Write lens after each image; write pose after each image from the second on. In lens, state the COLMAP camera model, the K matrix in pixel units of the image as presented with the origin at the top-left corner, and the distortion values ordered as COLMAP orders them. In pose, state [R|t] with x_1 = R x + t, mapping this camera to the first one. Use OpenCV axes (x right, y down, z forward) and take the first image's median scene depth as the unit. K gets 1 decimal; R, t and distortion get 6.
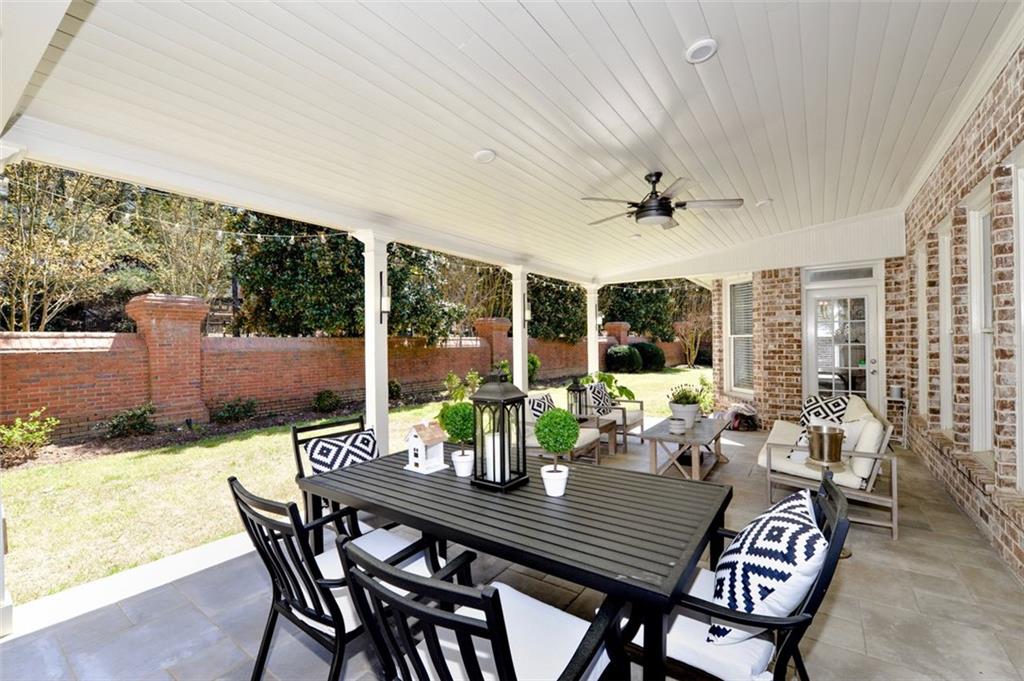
lens RADIAL K [[448.7, 0, 512.0], [0, 448.7, 340.5], [0, 0, 1]] dist [-0.000703, -0.000170]
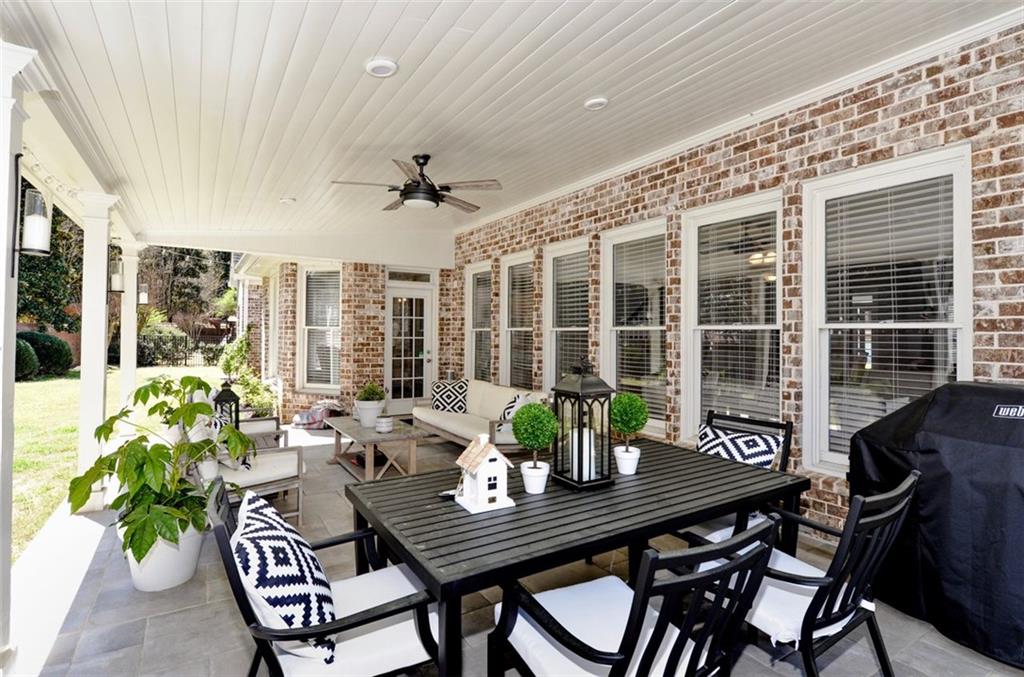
lens RADIAL K [[517.8, 0, 511.5], [0, 517.8, 327.8], [0, 0, 1]] dist [-0.002238, -0.000313]
pose [[0.366628, 0.025702, 0.930012, -0.384959], [-0.017046, 0.999636, -0.020907, 0.006796], [-0.930211, -0.008188, 0.366933, 0.261331]]
